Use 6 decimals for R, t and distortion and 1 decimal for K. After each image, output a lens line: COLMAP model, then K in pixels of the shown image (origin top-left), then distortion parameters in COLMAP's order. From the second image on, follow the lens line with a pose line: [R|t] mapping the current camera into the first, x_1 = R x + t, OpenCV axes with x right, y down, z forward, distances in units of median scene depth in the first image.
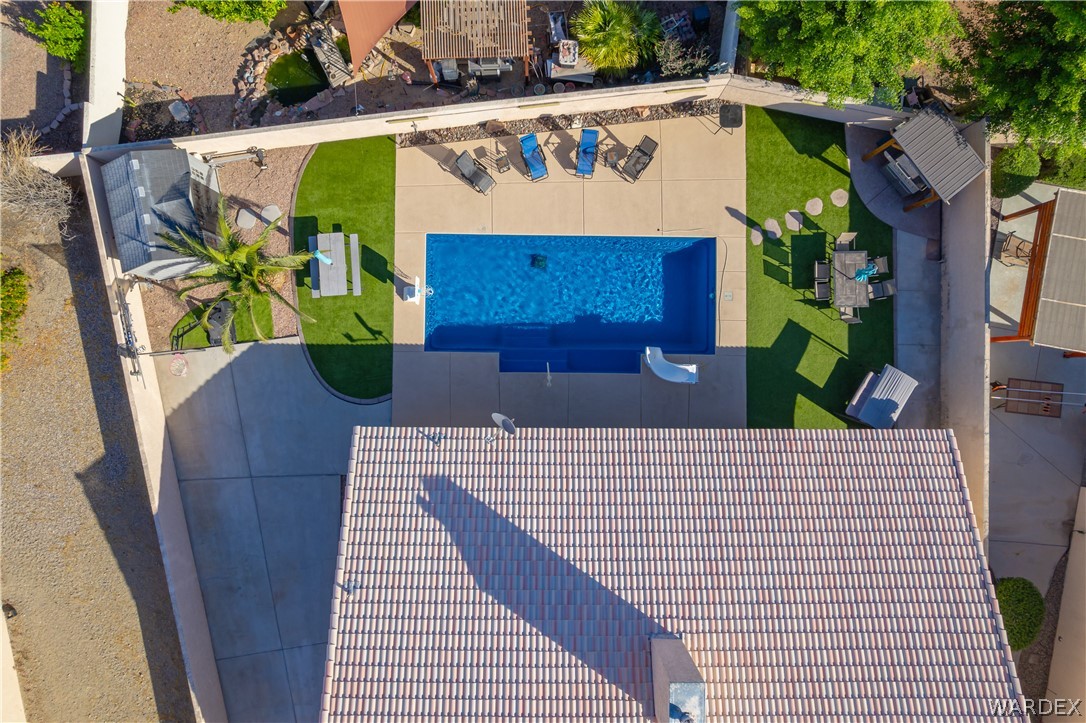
lens RADIAL K [[695.5, 0, 544.7], [0, 695.5, 368.9], [0, 0, 1]] dist [-0.081174, 0.075132]
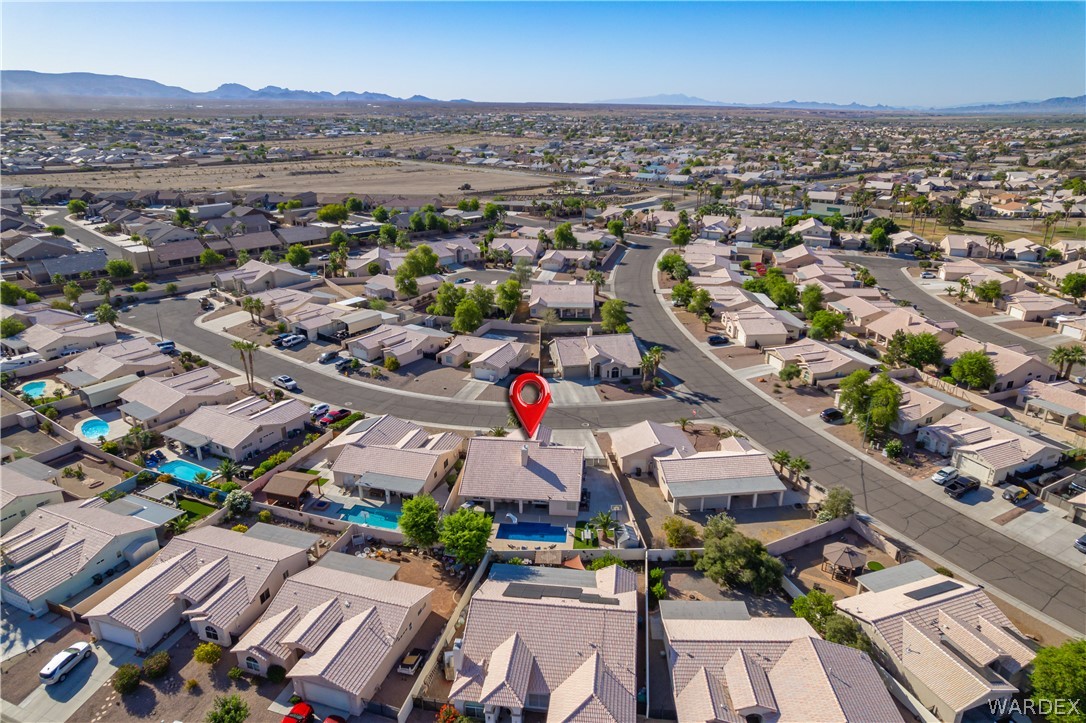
lens RADIAL K [[695.5, 0, 544.7], [0, 695.5, 368.9], [0, 0, 1]] dist [-0.081174, 0.075132]
pose [[-0.995373, -0.035649, 0.089226, -0.378078], [0.096055, -0.346160, 0.933245, -3.692623], [-0.002383, 0.937498, 0.347983, -1.393556]]
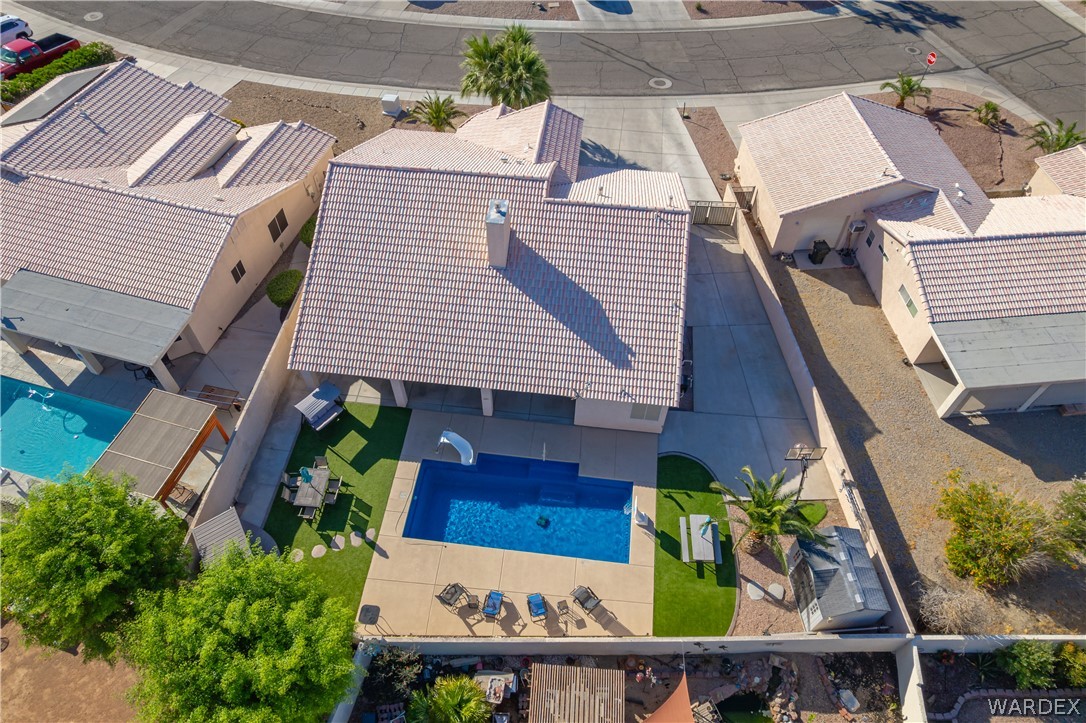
lens RADIAL K [[706.8, 0, 544.8], [0, 706.8, 369.7], [0, 0, 1]] dist [-0.080889, 0.074571]
pose [[-0.994052, -0.093577, 0.055709, -0.058239], [0.107927, -0.778102, 0.618797, -0.731769], [-0.014558, 0.621129, 0.783573, -0.214563]]
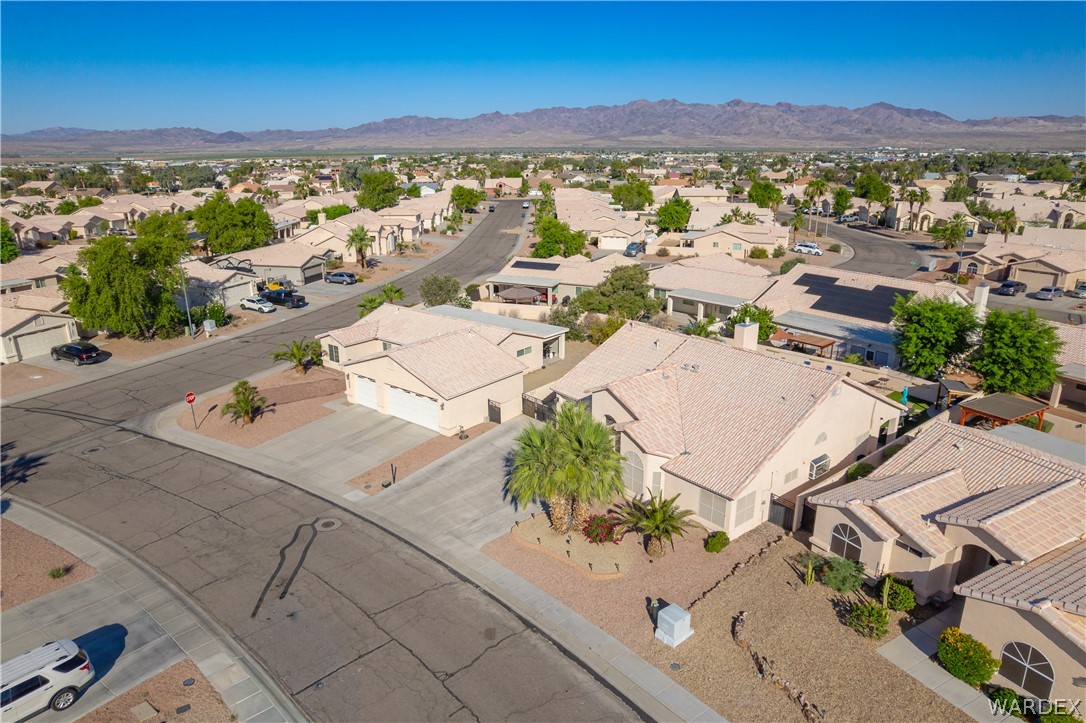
lens RADIAL K [[695.5, 0, 544.7], [0, 695.5, 368.9], [0, 0, 1]] dist [-0.081174, 0.075132]
pose [[0.636343, 0.230495, -0.736166, 1.297570], [-0.771214, 0.211435, -0.600437, 2.065759], [0.017253, 0.949825, 0.312305, 0.137578]]
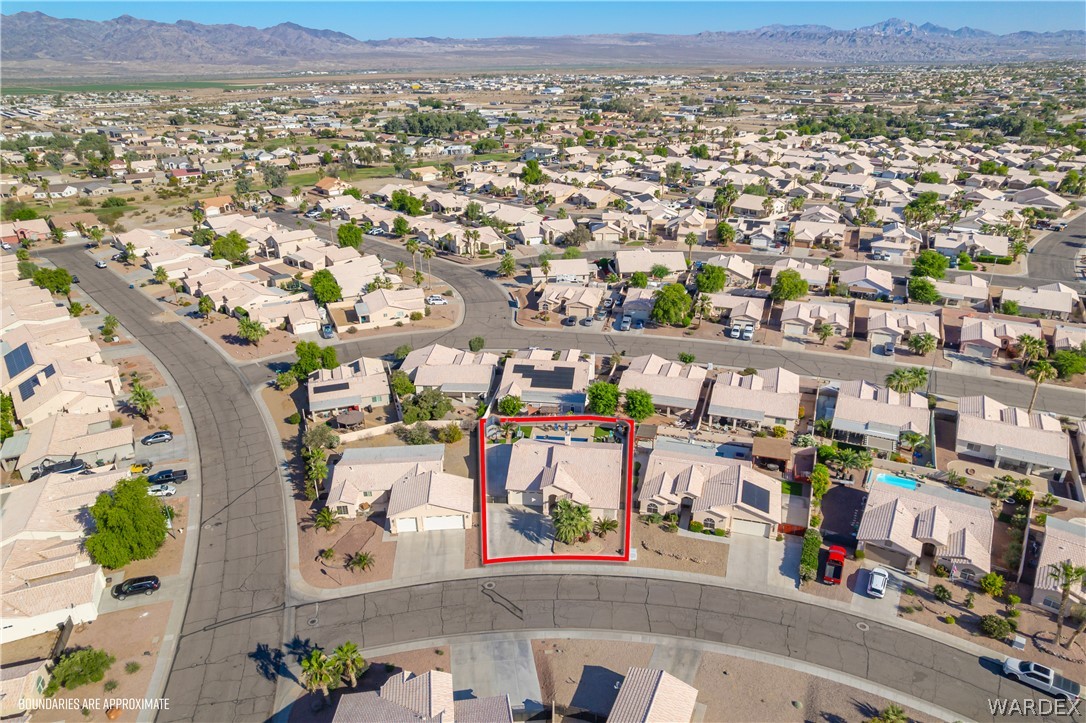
lens RADIAL K [[695.5, 0, 544.7], [0, 695.5, 368.9], [0, 0, 1]] dist [-0.081174, 0.075132]
pose [[0.992448, 0.033942, -0.117880, 0.543627], [-0.121179, 0.420597, -0.899118, 4.645383], [0.019062, 0.906612, 0.421534, -1.861278]]
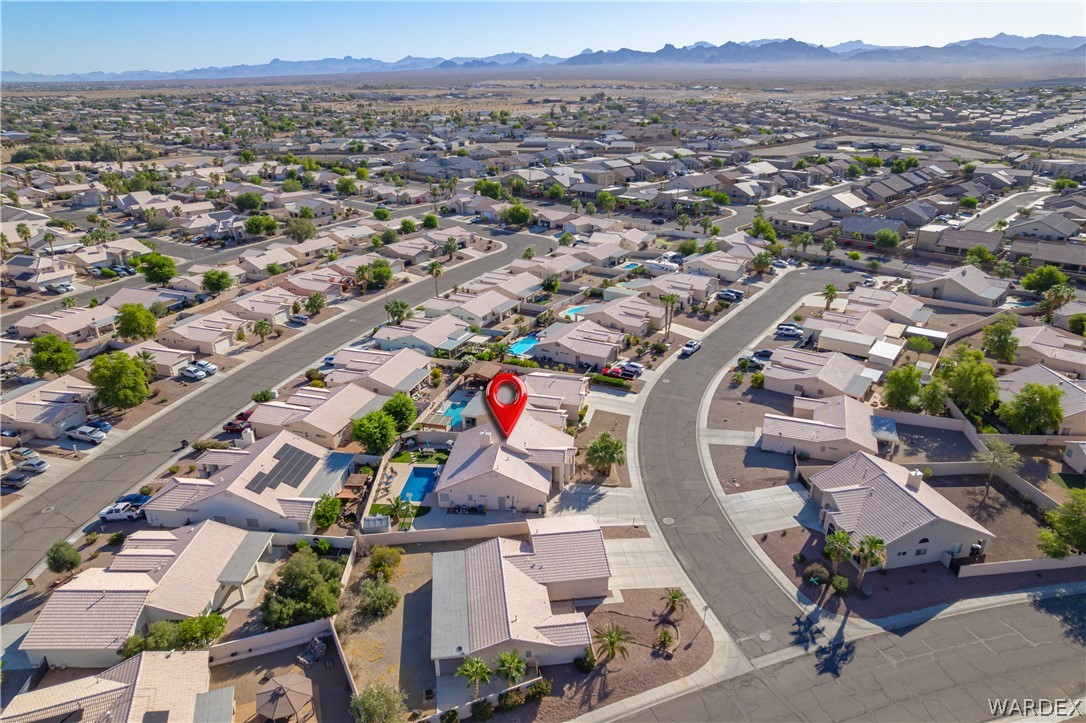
lens RADIAL K [[695.5, 0, 544.7], [0, 695.5, 368.9], [0, 0, 1]] dist [-0.081174, 0.075132]
pose [[0.073426, -0.389758, 0.917986, -3.841653], [0.997294, 0.032027, -0.066171, 1.016476], [-0.003610, 0.920360, 0.391055, -1.504584]]
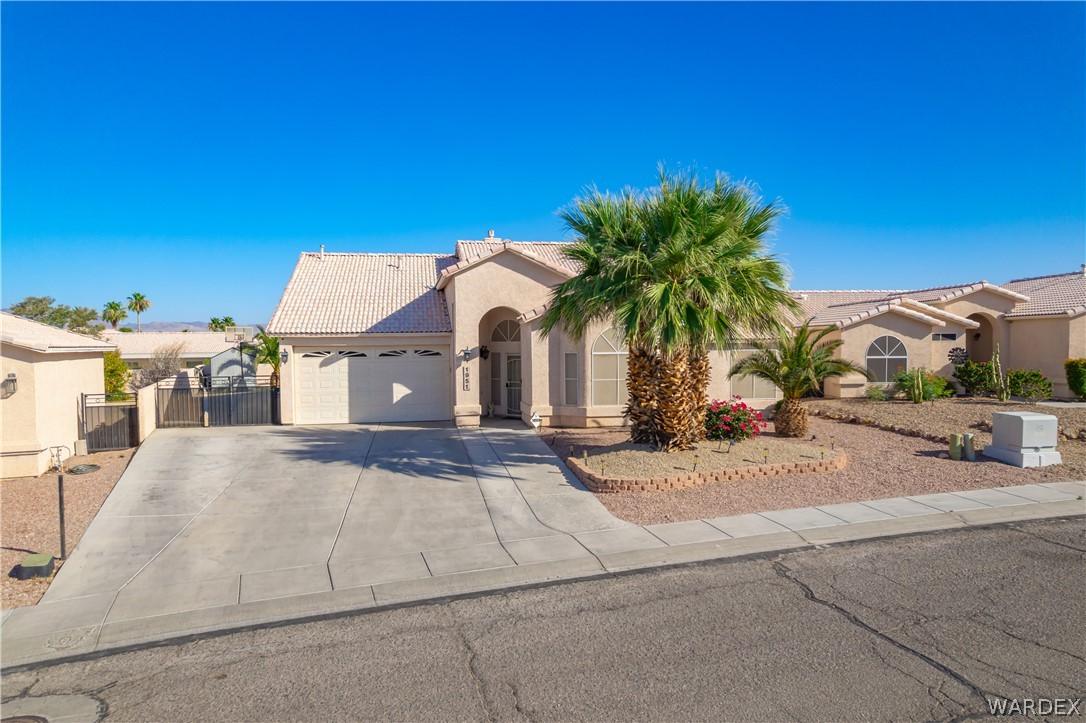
lens RADIAL K [[695.5, 0, 544.7], [0, 695.5, 368.9], [0, 0, 1]] dist [-0.081174, 0.075132]
pose [[0.980191, -0.023912, 0.196606, -0.050218], [0.197538, 0.046396, -0.979197, 1.848481], [0.014292, 0.998637, 0.050201, 0.868192]]
